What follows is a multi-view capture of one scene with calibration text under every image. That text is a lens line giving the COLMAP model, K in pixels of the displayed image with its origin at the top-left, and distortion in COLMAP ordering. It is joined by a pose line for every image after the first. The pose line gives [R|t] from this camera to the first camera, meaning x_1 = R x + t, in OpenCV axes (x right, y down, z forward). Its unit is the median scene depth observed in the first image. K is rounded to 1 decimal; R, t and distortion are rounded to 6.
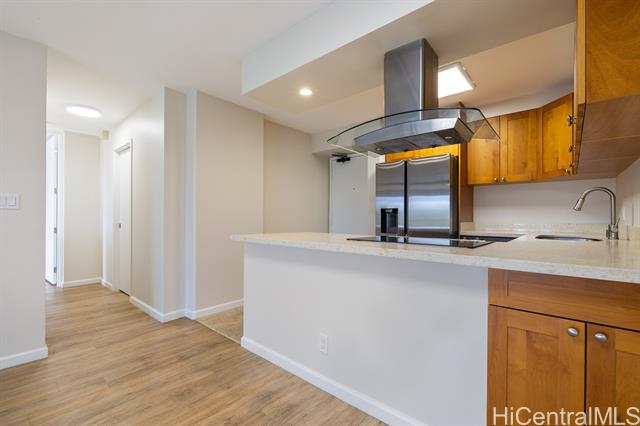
lens RADIAL K [[287.8, 0, 320.1], [0, 287.8, 217.0], [0, 0, 1]] dist [0.002462, 0.000595]
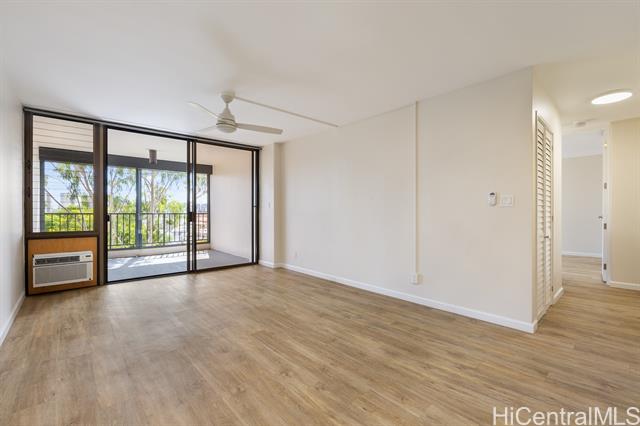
lens RADIAL K [[287.8, 0, 320.2], [0, 287.8, 210.9], [0, 0, 1]] dist [0.002462, 0.000595]
pose [[-0.113183, -0.006443, -0.993553, 0.315538], [0.001779, 0.999976, -0.006687, -0.001617], [0.993573, -0.002524, -0.113168, 0.289669]]
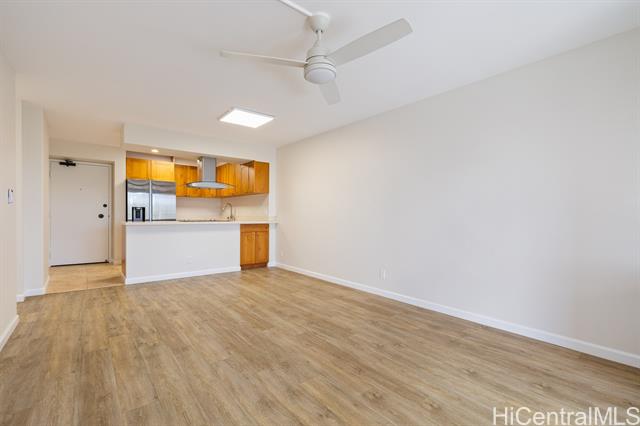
lens RADIAL K [[287.8, 0, 318.5], [0, 287.8, 213.9], [0, 0, 1]] dist [0.002462, 0.000595]
pose [[0.164302, -0.004669, 0.986399, -2.056789], [-0.007173, 0.999957, 0.005928, -0.008552], [-0.986384, -0.008049, 0.164261, -0.527356]]
